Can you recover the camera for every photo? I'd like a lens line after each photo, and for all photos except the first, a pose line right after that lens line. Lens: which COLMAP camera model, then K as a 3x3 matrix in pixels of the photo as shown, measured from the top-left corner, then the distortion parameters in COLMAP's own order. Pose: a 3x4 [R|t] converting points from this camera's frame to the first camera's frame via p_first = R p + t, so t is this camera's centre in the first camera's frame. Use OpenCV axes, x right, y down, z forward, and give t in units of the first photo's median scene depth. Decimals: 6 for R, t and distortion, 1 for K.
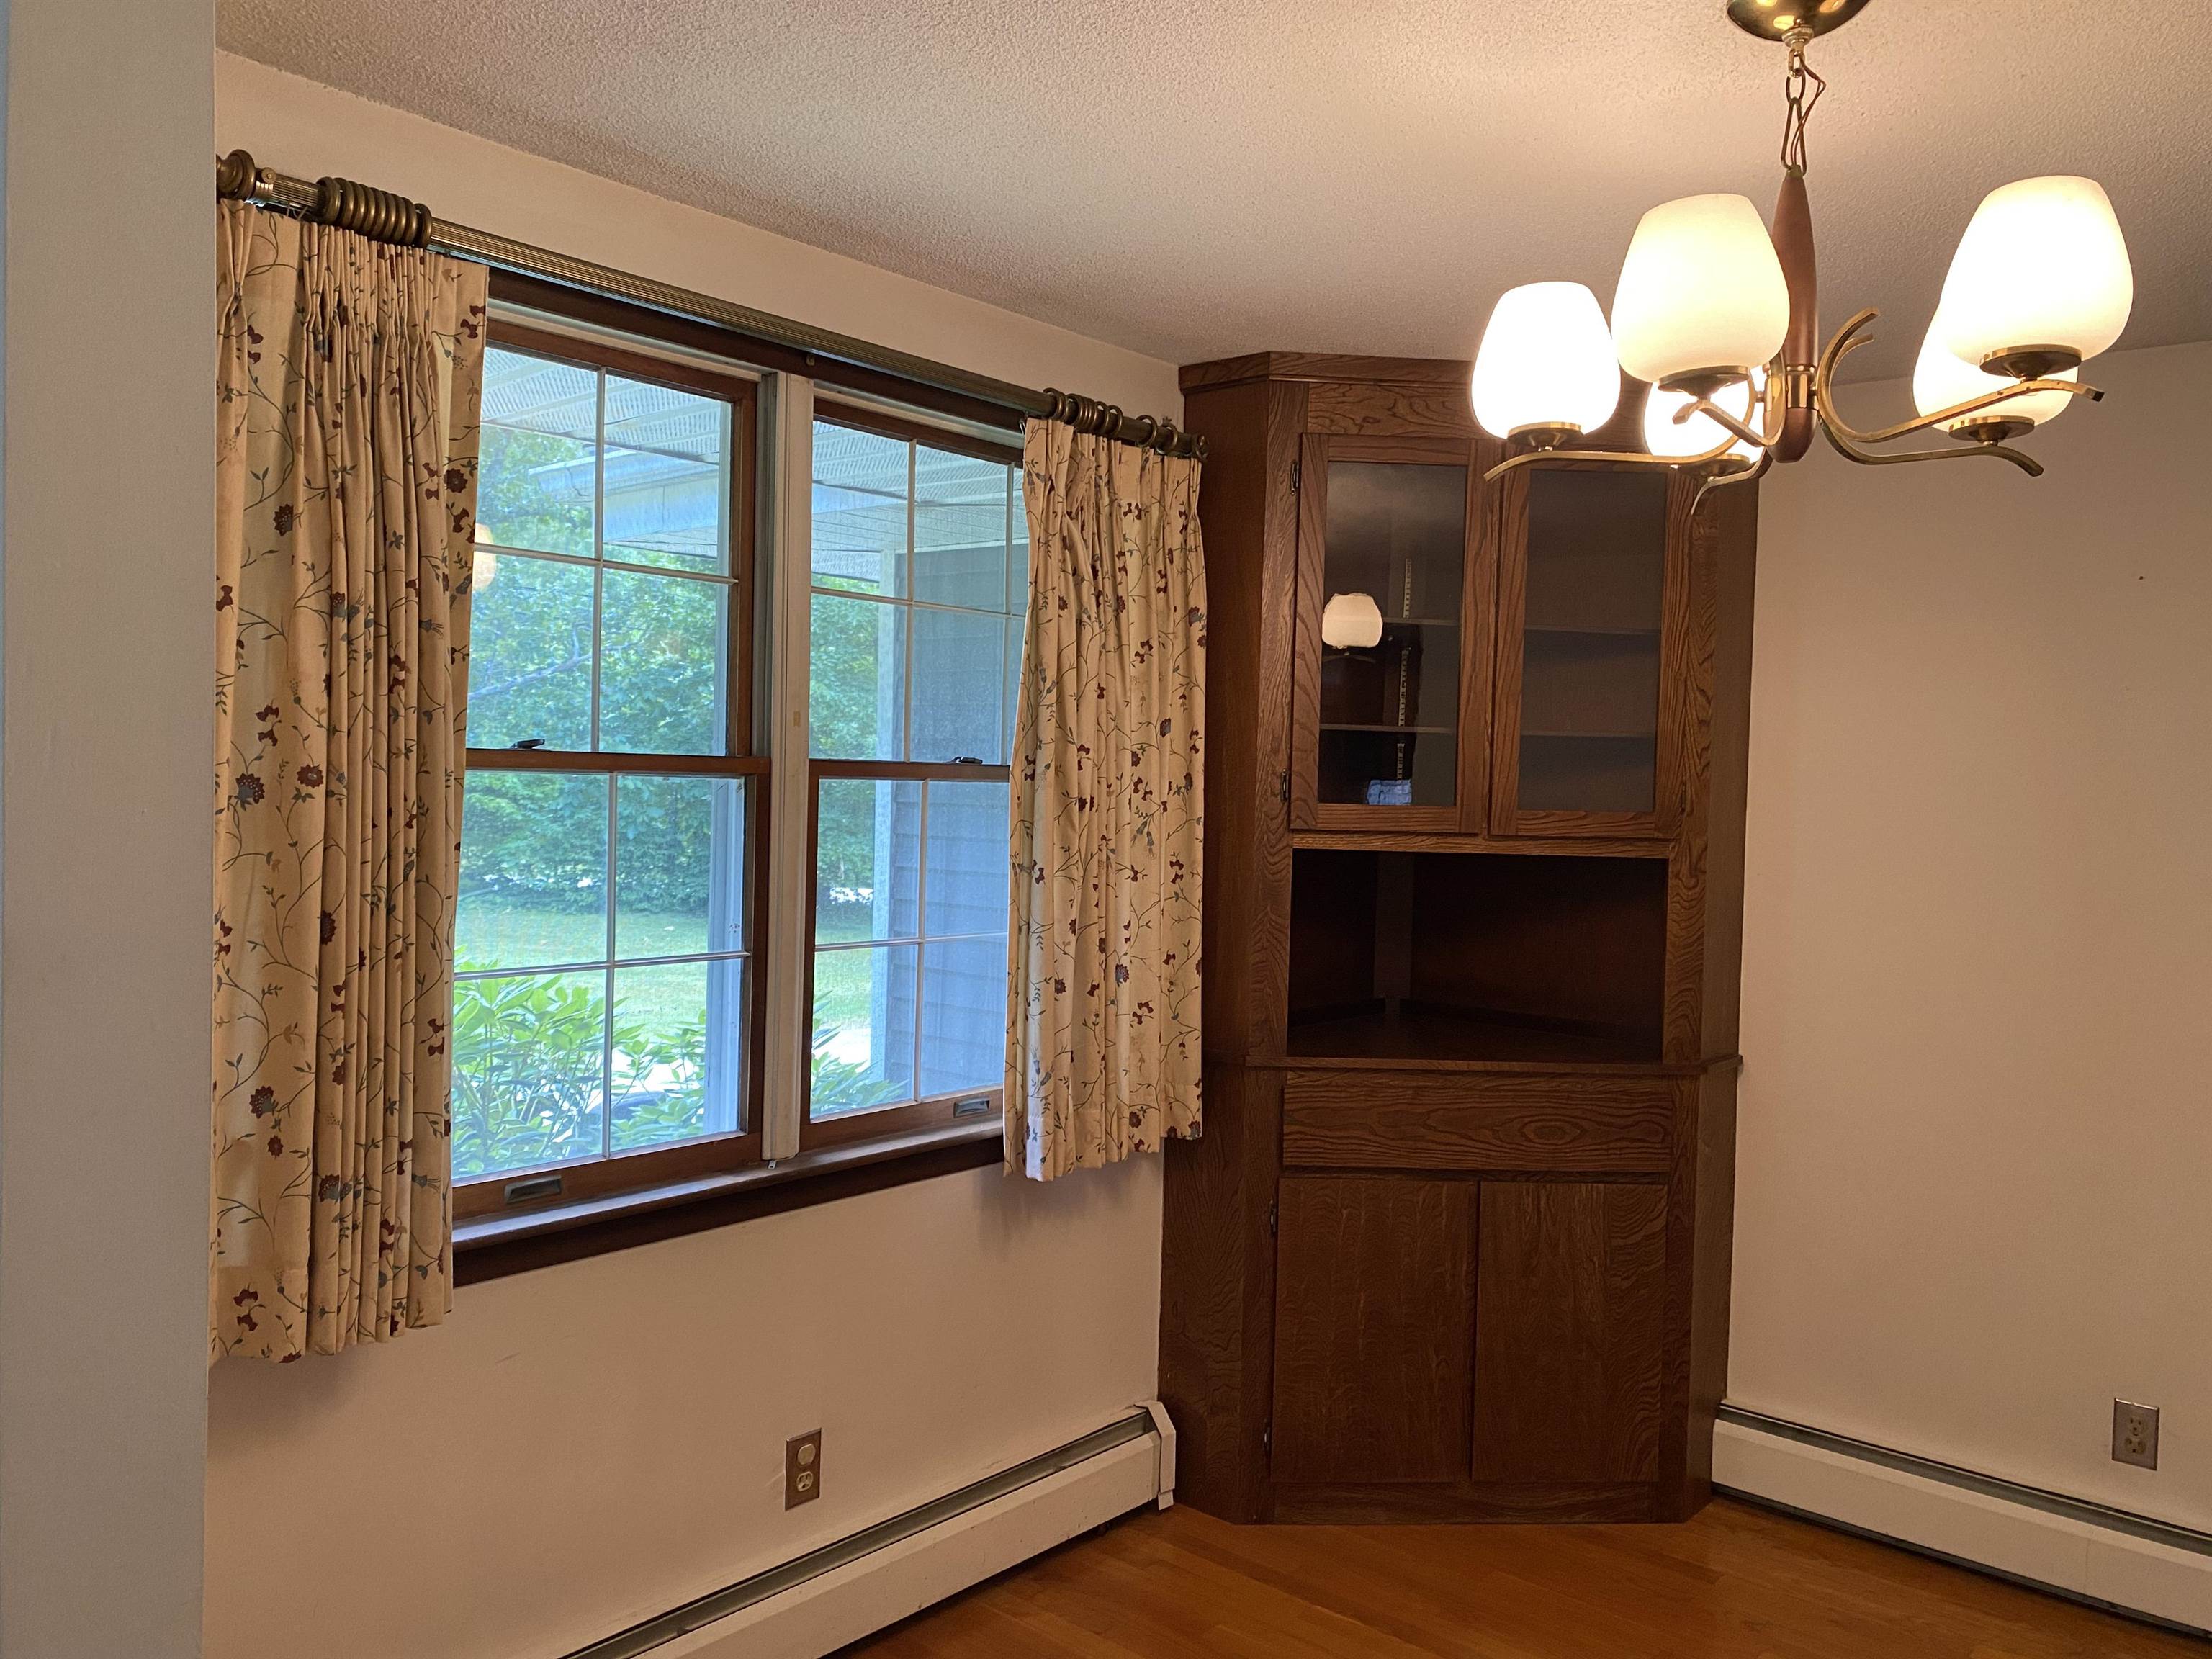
lens RADIAL K [[1703.4, 0, 1110.5], [0, 1703.4, 835.8], [0, 0, 1]] dist [0.058924, -0.064024]
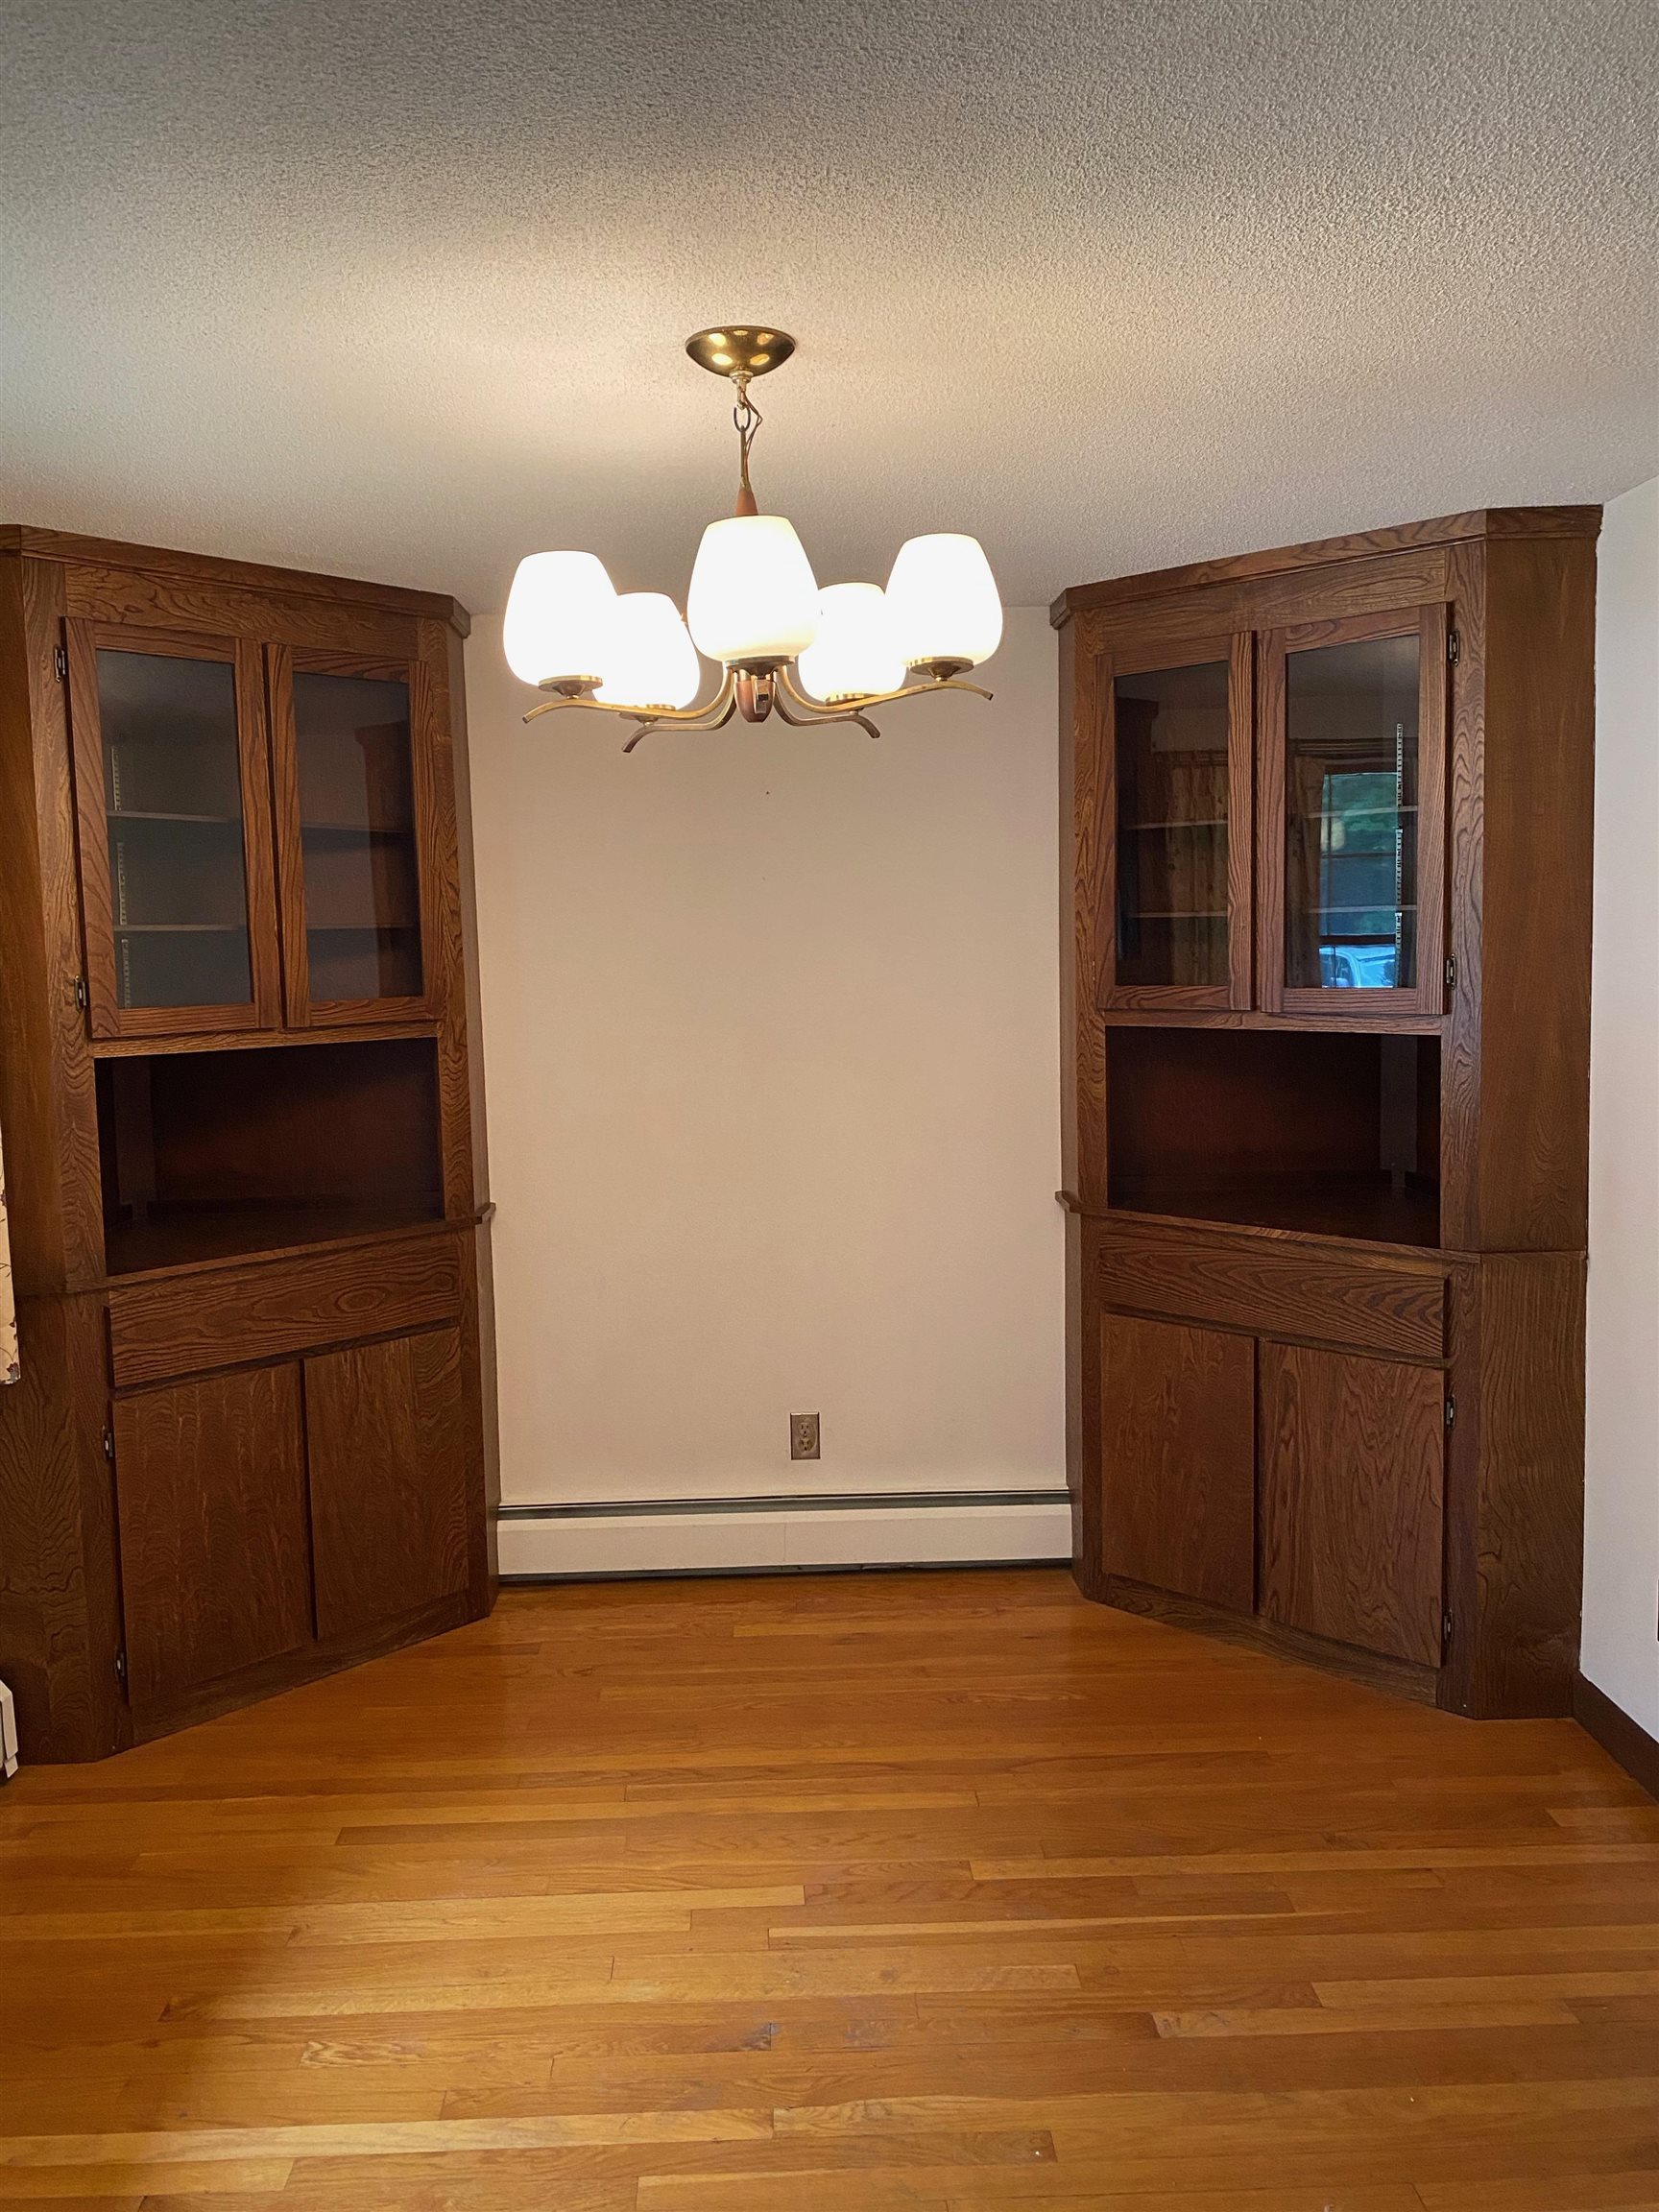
lens RADIAL K [[1703.4, 0, 821.8], [0, 1703.4, 1102.7], [0, 0, 1]] dist [0.058924, -0.064024]
pose [[0.740418, -0.110748, 0.662960, -0.227603], [0.070303, 0.993683, 0.087479, -0.023432], [-0.668460, -0.018163, 0.743526, 0.014137]]
